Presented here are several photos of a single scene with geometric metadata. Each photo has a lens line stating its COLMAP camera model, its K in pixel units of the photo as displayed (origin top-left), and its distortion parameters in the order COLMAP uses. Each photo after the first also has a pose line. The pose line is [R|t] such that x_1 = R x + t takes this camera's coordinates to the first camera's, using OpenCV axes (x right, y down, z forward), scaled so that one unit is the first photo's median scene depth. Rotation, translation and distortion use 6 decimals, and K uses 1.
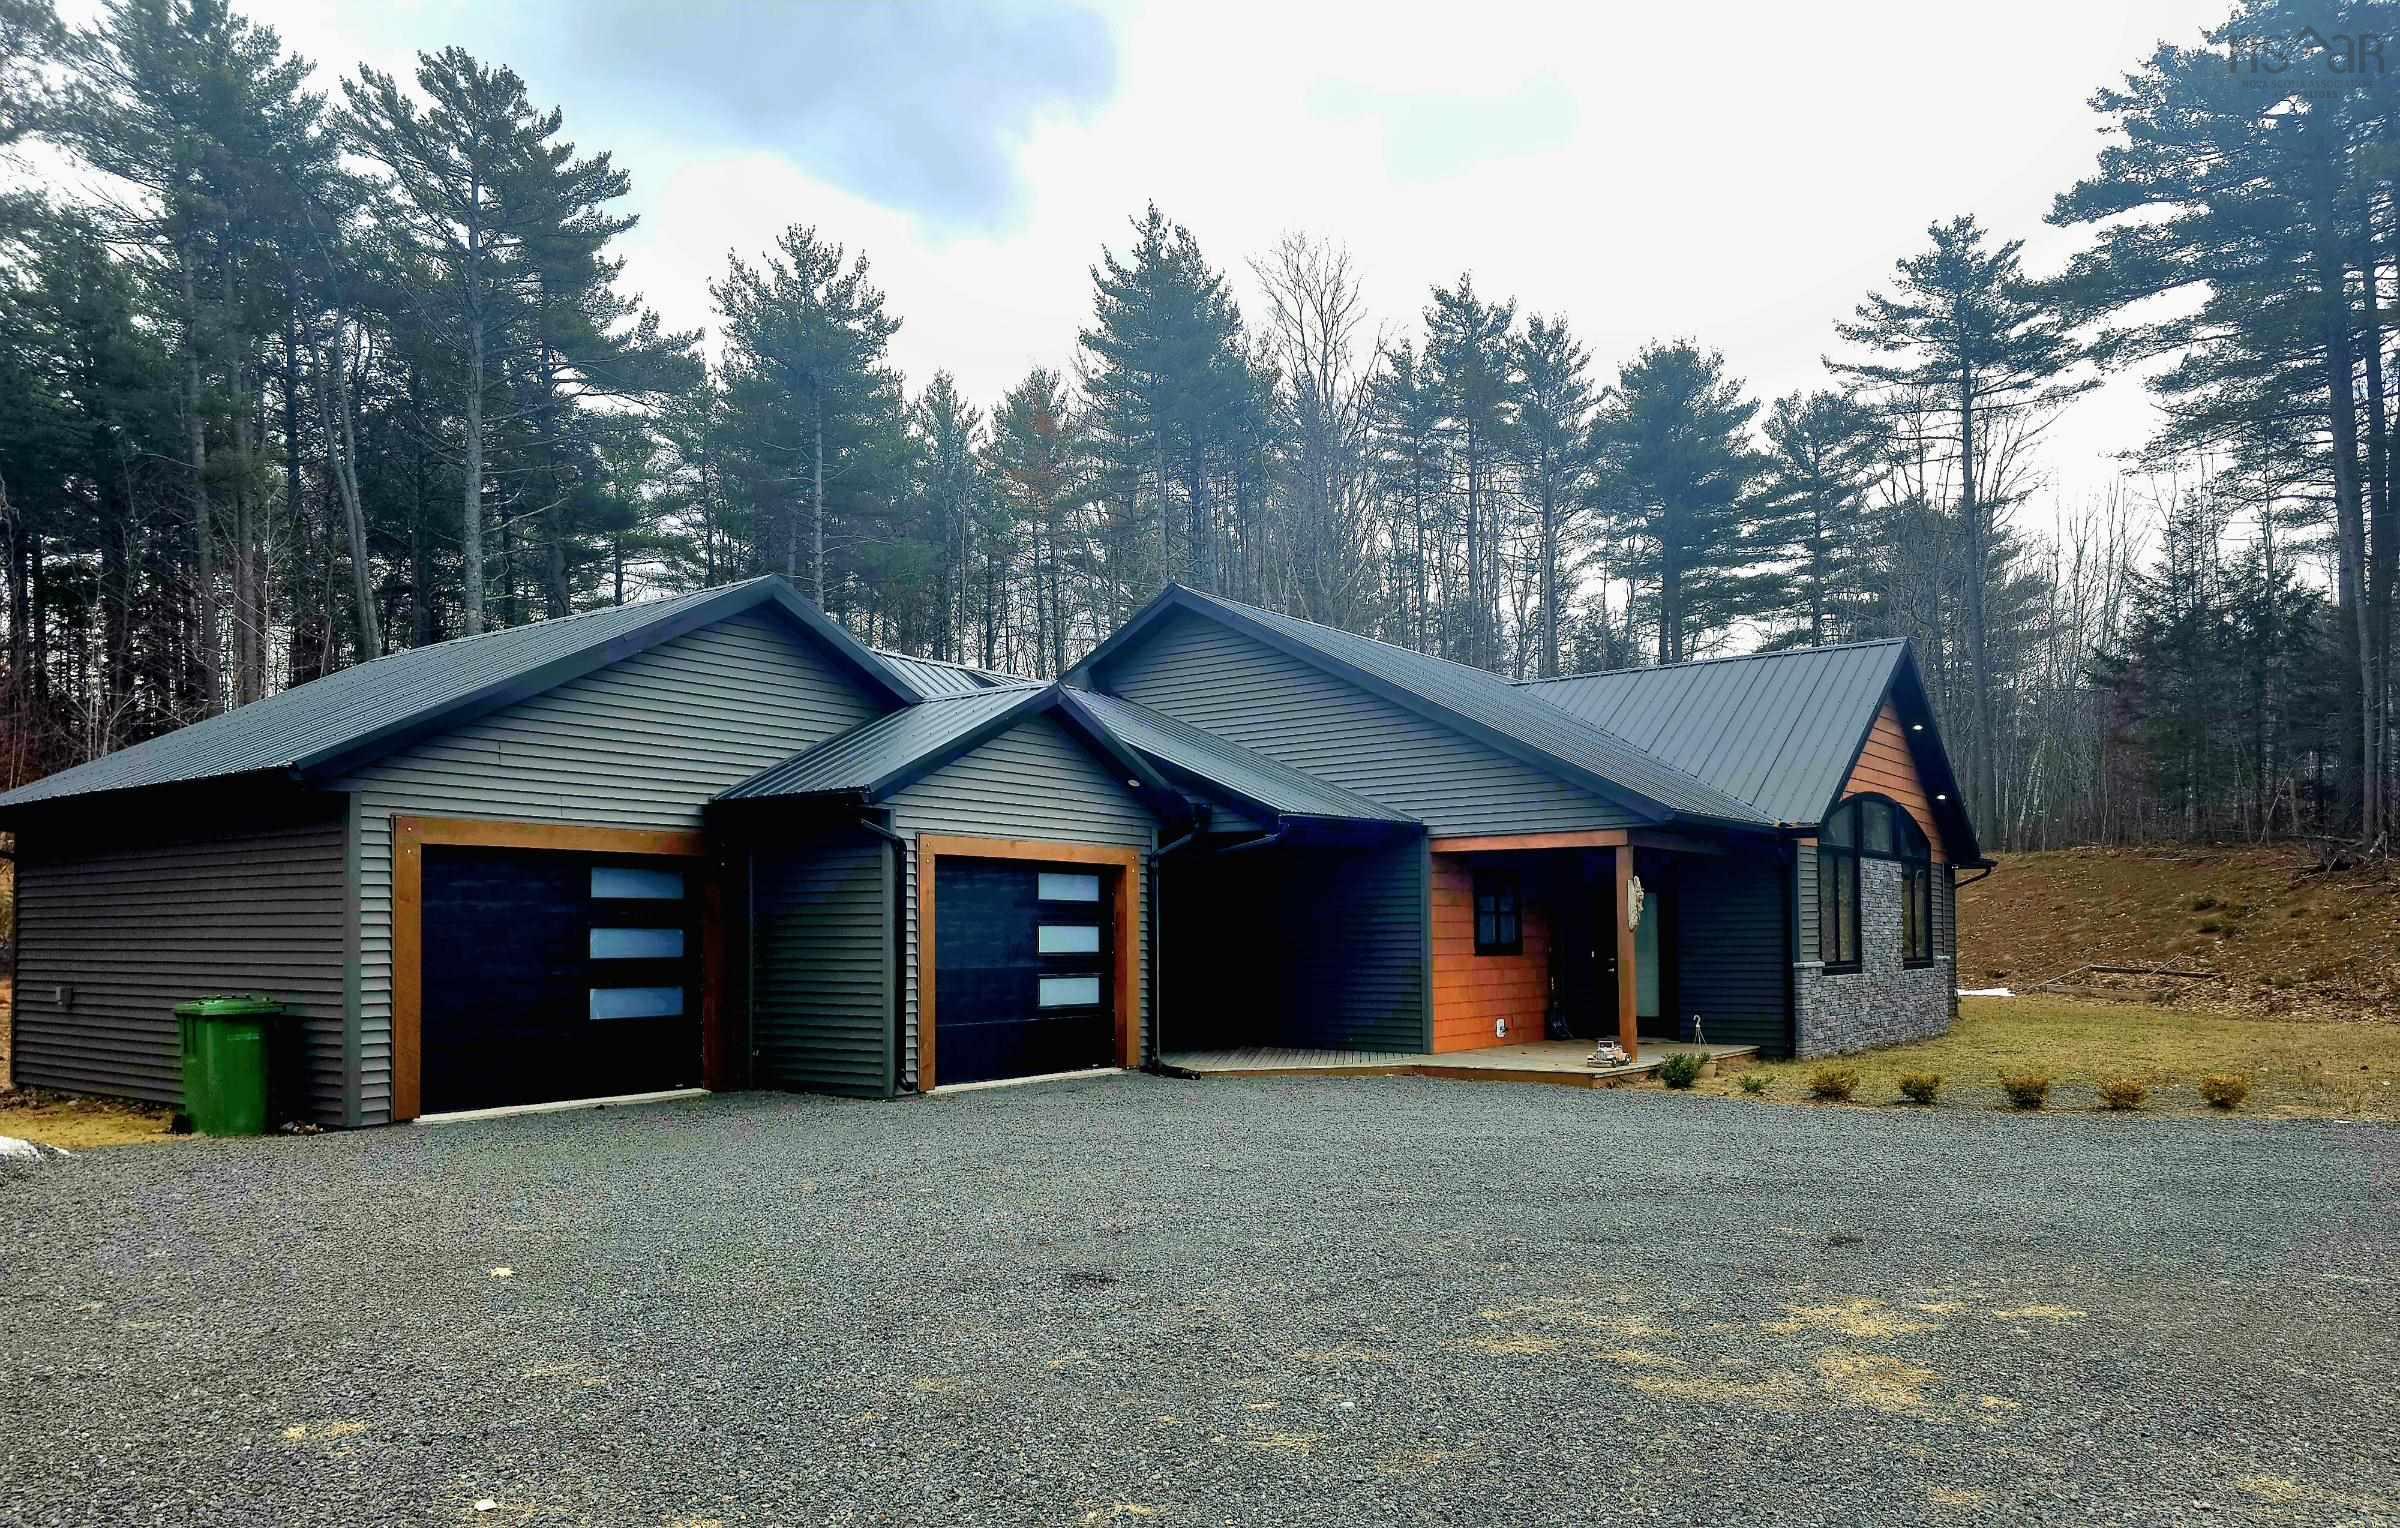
lens RADIAL K [[1616.1, 0, 1200.0], [0, 1616.1, 764.0], [0, 0, 1]] dist [-0.000394, -0.001345]
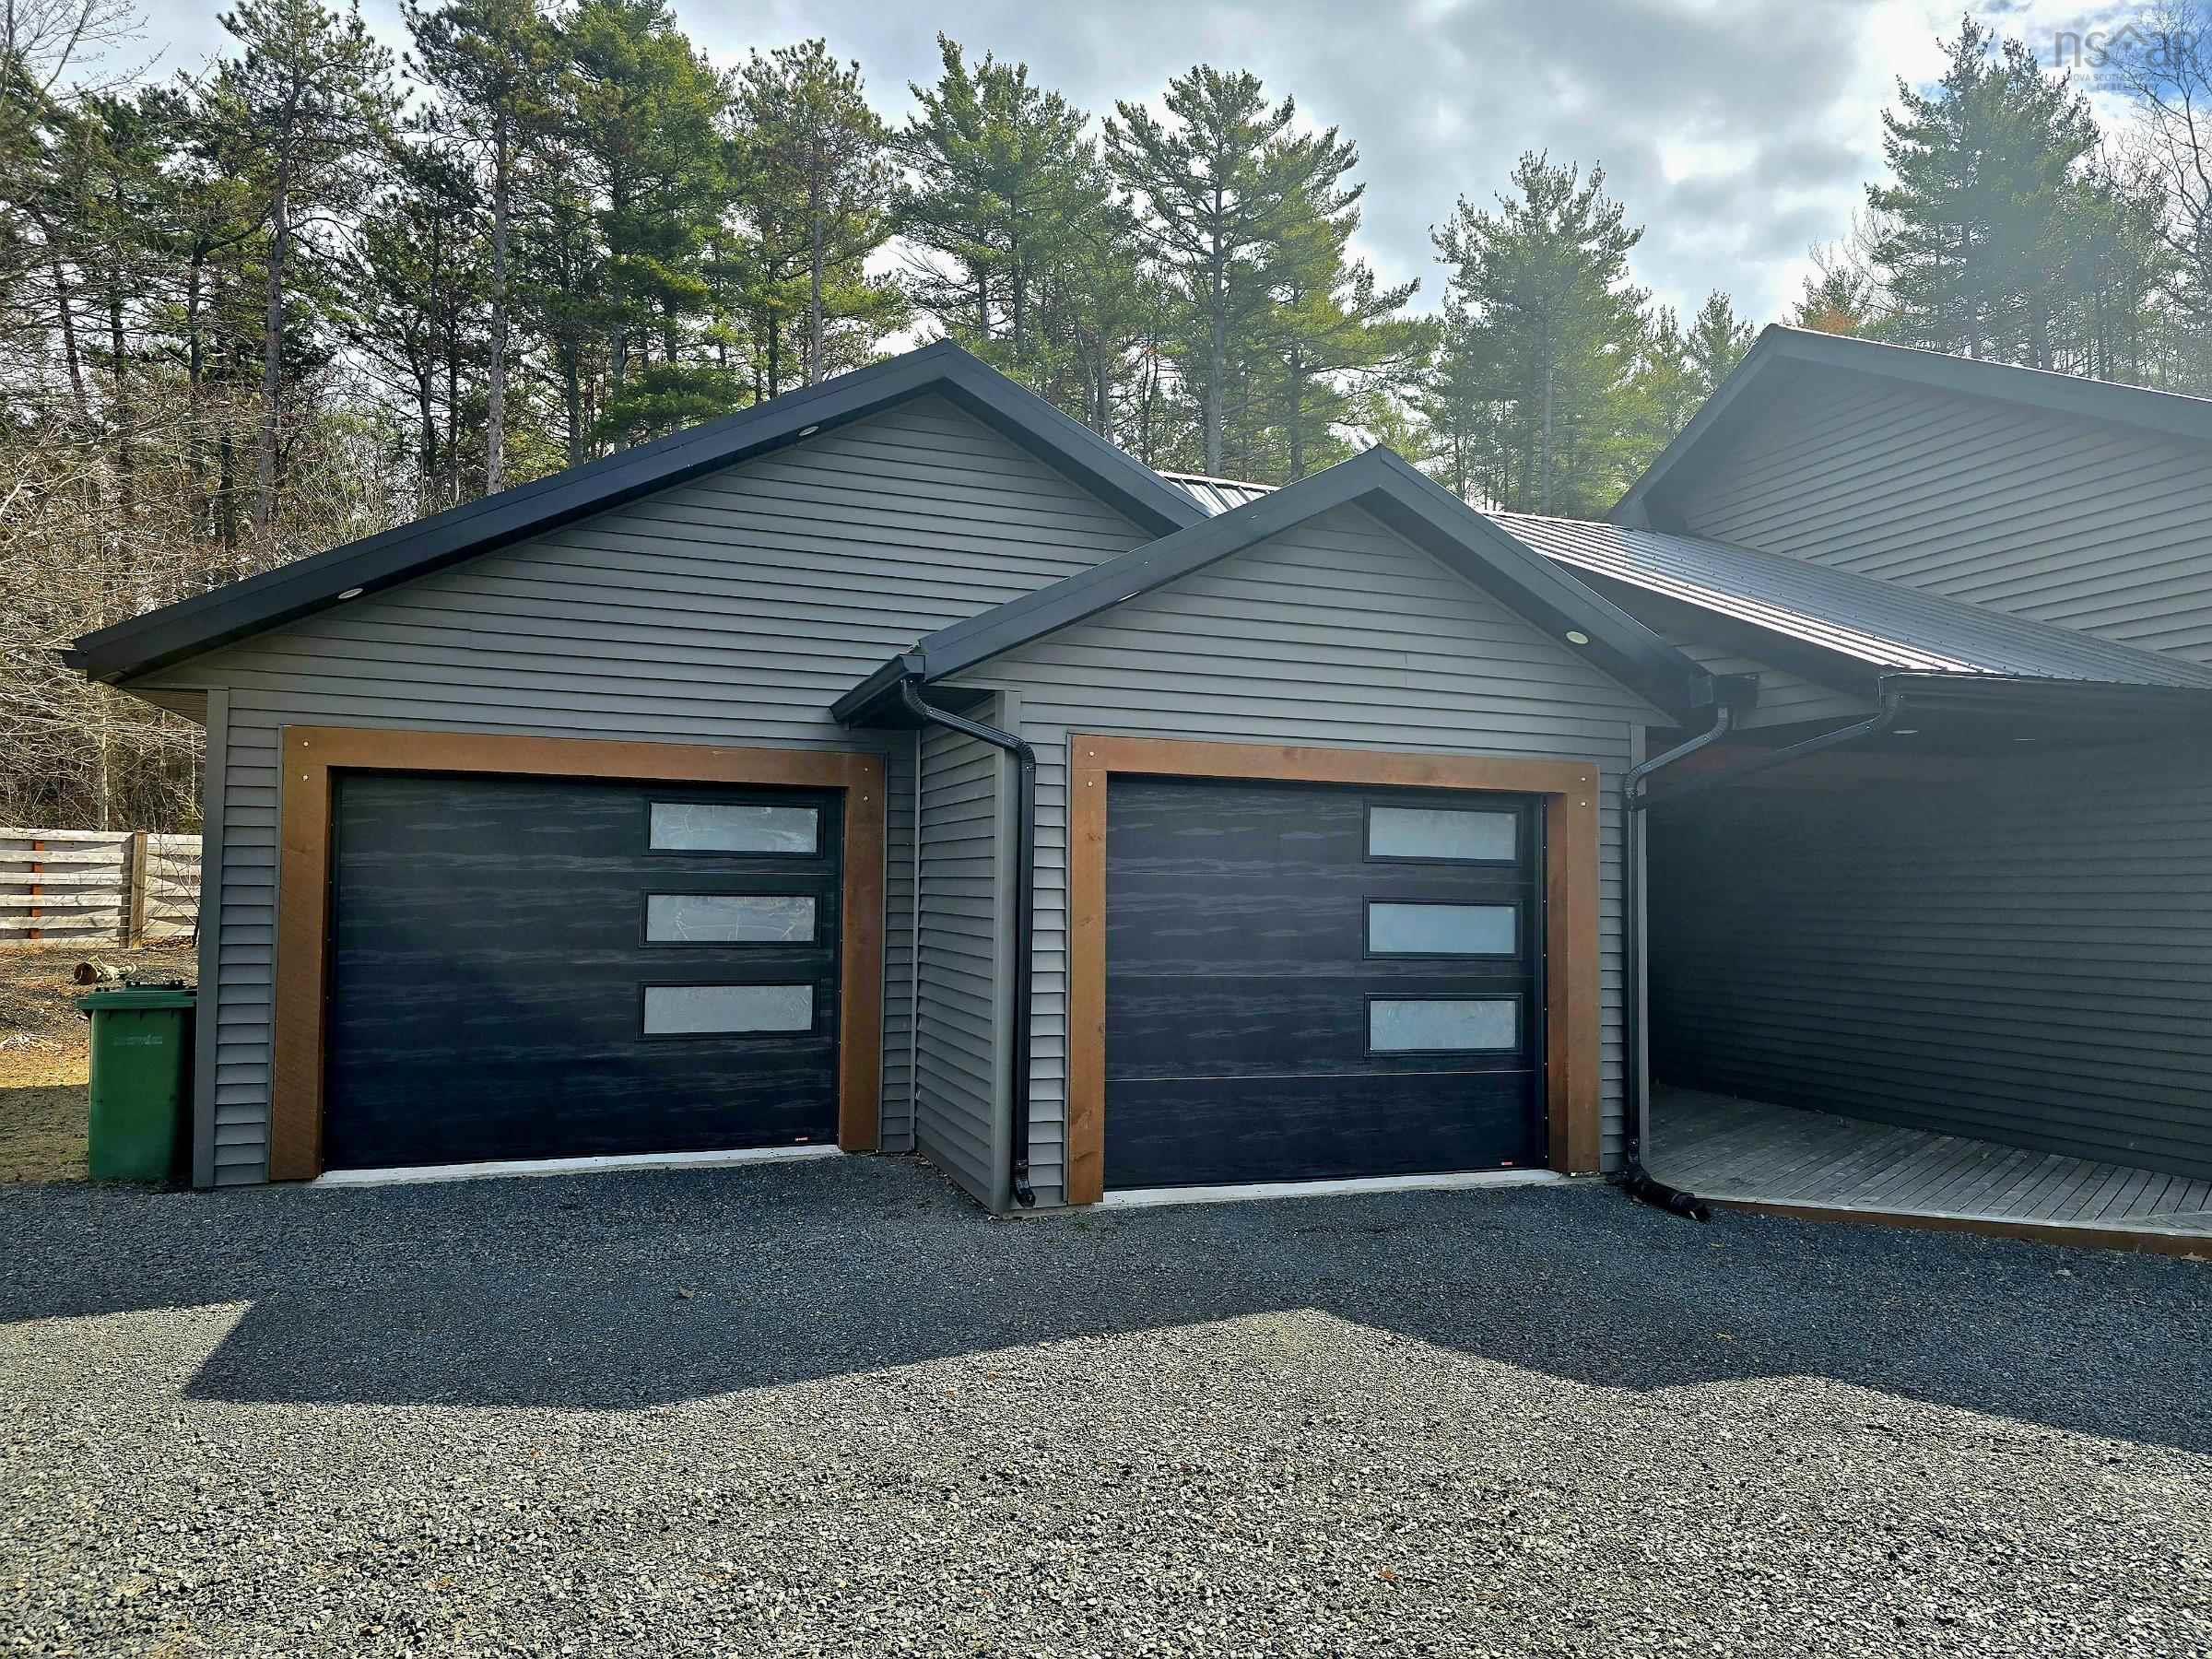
lens RADIAL K [[1469.2, 0, 1106.0], [0, 1469.2, 829.5], [0, 0, 1]] dist [0.005611, -0.003488]
pose [[0.829490, -0.008346, -0.558459, 0.024720], [0.041143, 0.998085, 0.046196, 0.011826], [0.557003, -0.061296, 0.828245, 0.131261]]
